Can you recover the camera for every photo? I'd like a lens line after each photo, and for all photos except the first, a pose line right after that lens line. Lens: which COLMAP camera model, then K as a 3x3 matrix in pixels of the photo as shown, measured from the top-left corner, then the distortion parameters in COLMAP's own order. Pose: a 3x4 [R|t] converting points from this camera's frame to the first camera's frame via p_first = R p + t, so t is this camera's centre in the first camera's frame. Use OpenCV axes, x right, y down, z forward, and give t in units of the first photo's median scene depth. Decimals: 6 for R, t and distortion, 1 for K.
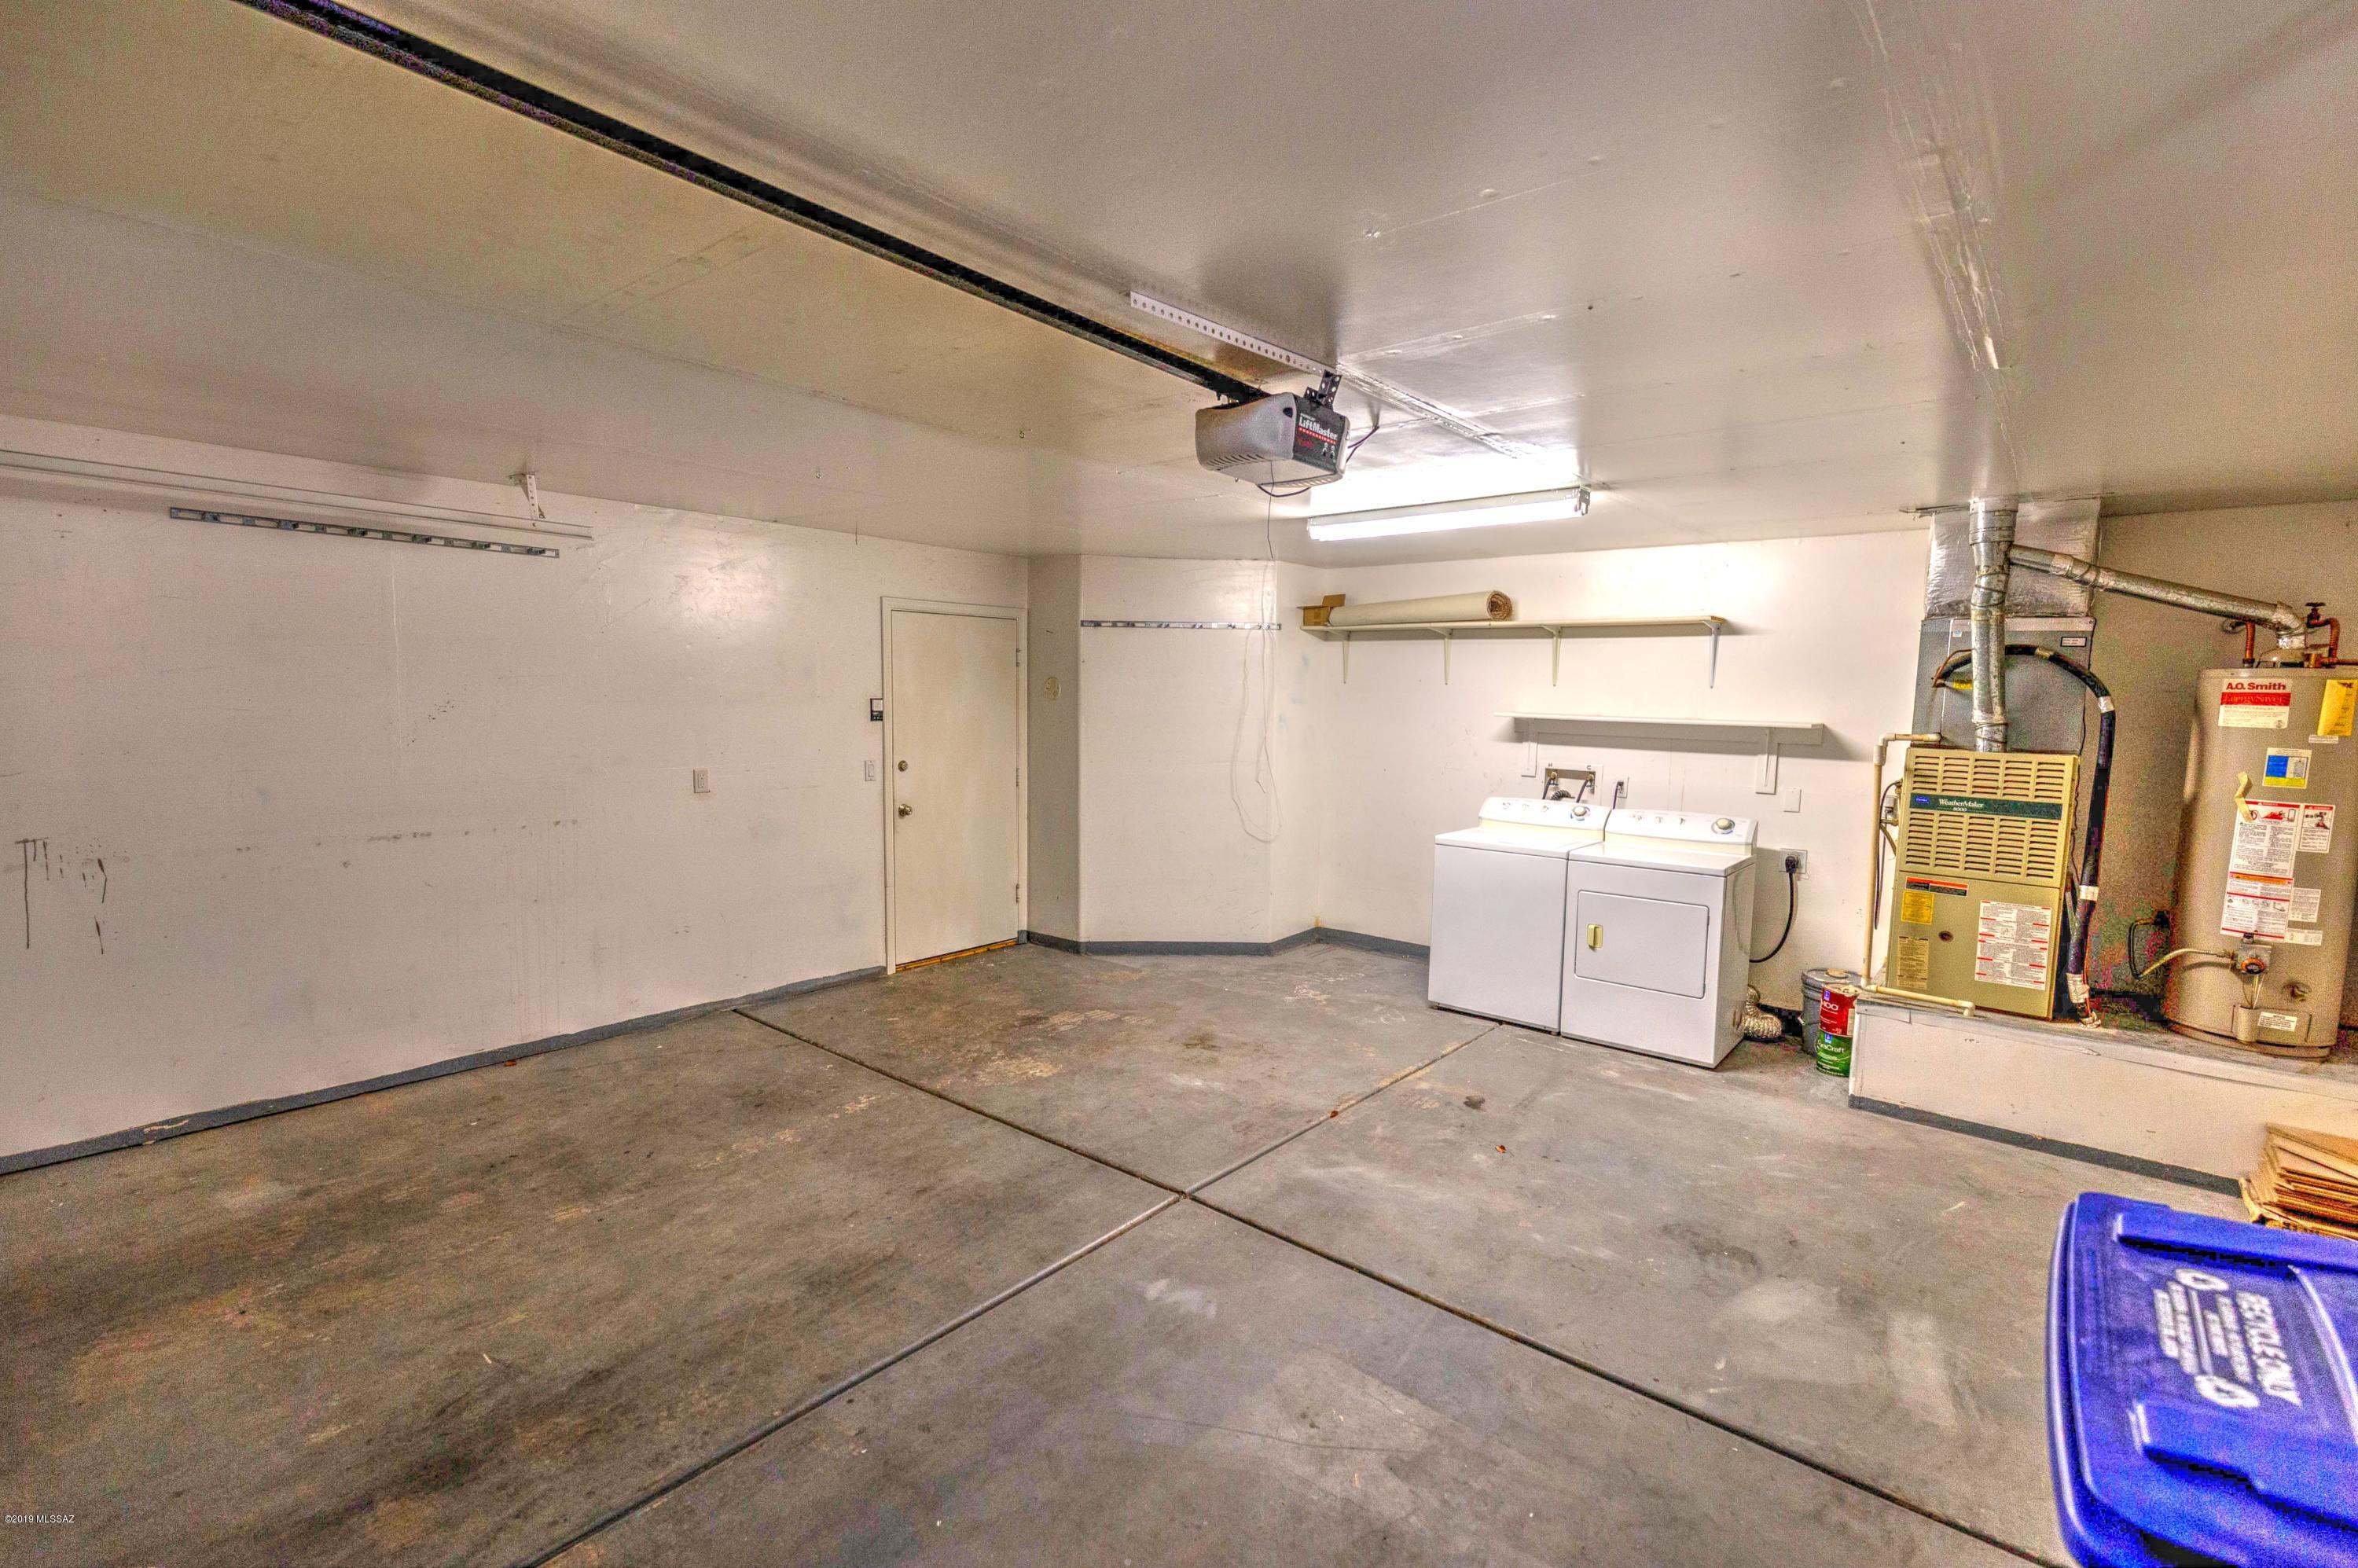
lens RADIAL K [[1062.6, 0, 1183.6], [0, 1062.6, 779.3], [0, 0, 1]] dist [0.008501, -0.000749]
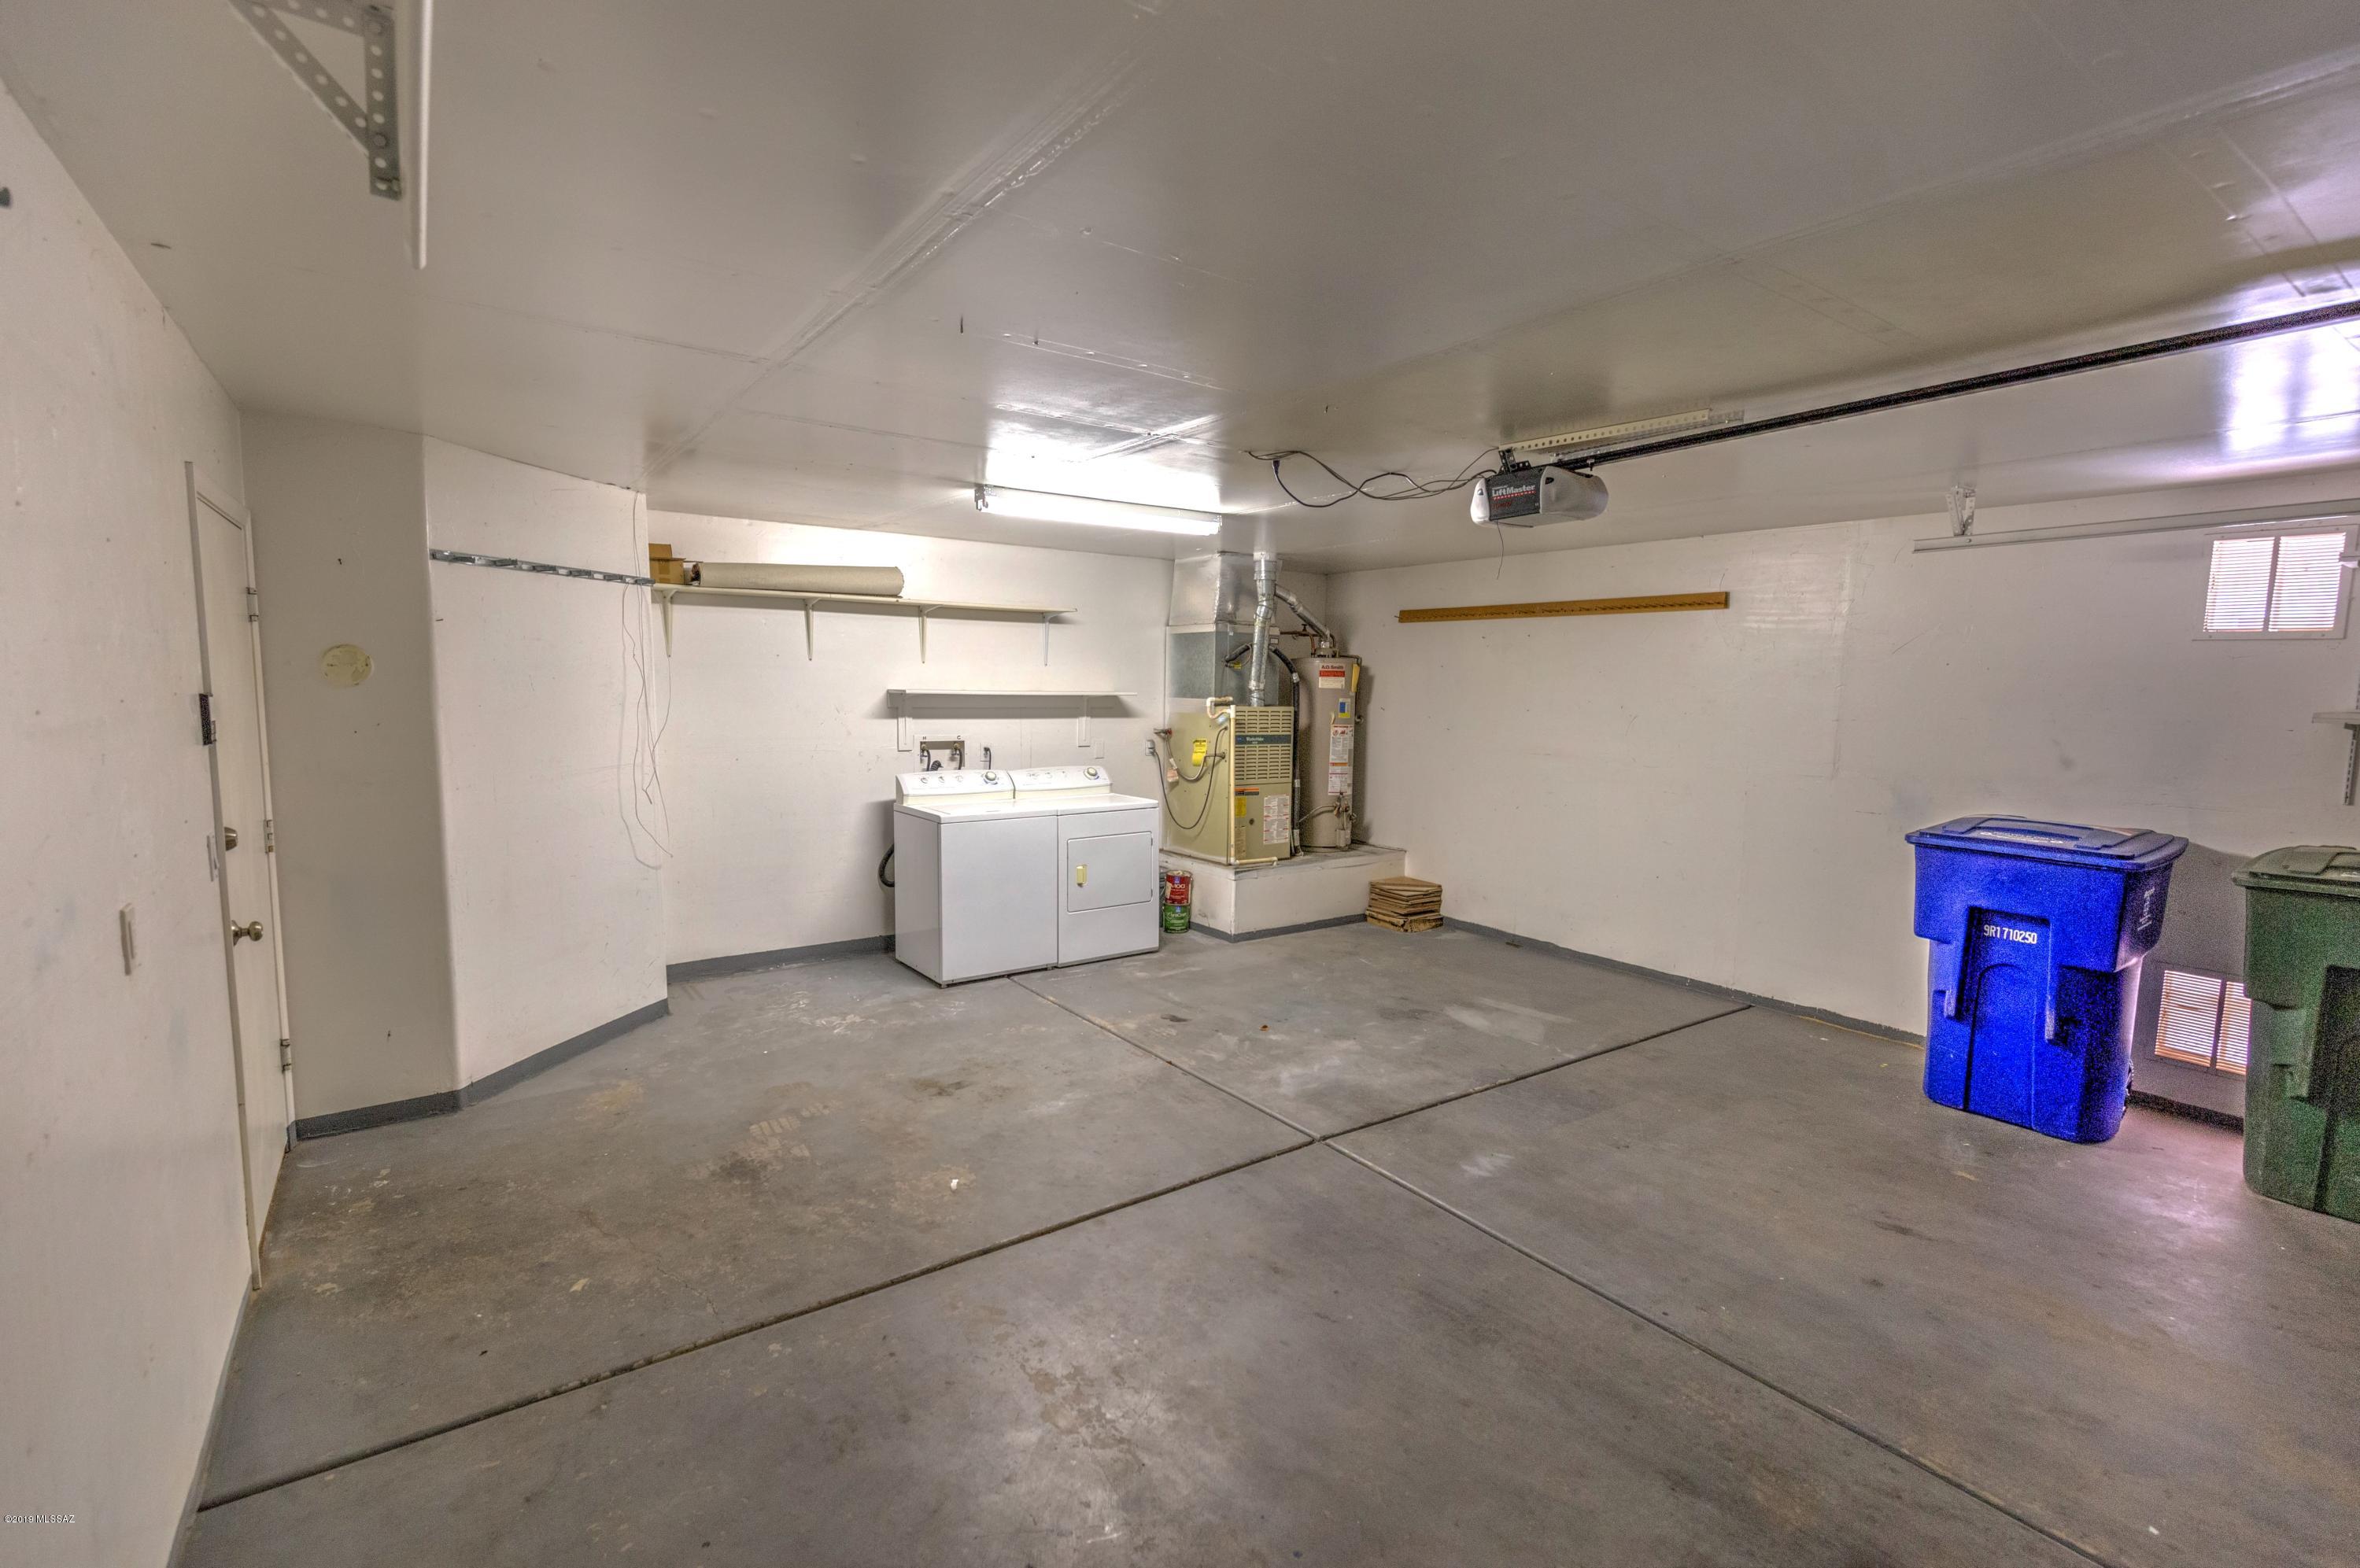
lens RADIAL K [[1063.4, 0, 1184.6], [0, 1063.4, 779.3], [0, 0, 1]] dist [0.008501, -0.000749]
pose [[0.252257, -0.107621, 0.961657, -0.822759], [0.071582, 0.993149, 0.092369, -0.070210], [-0.965009, 0.045536, 0.258232, 0.654769]]
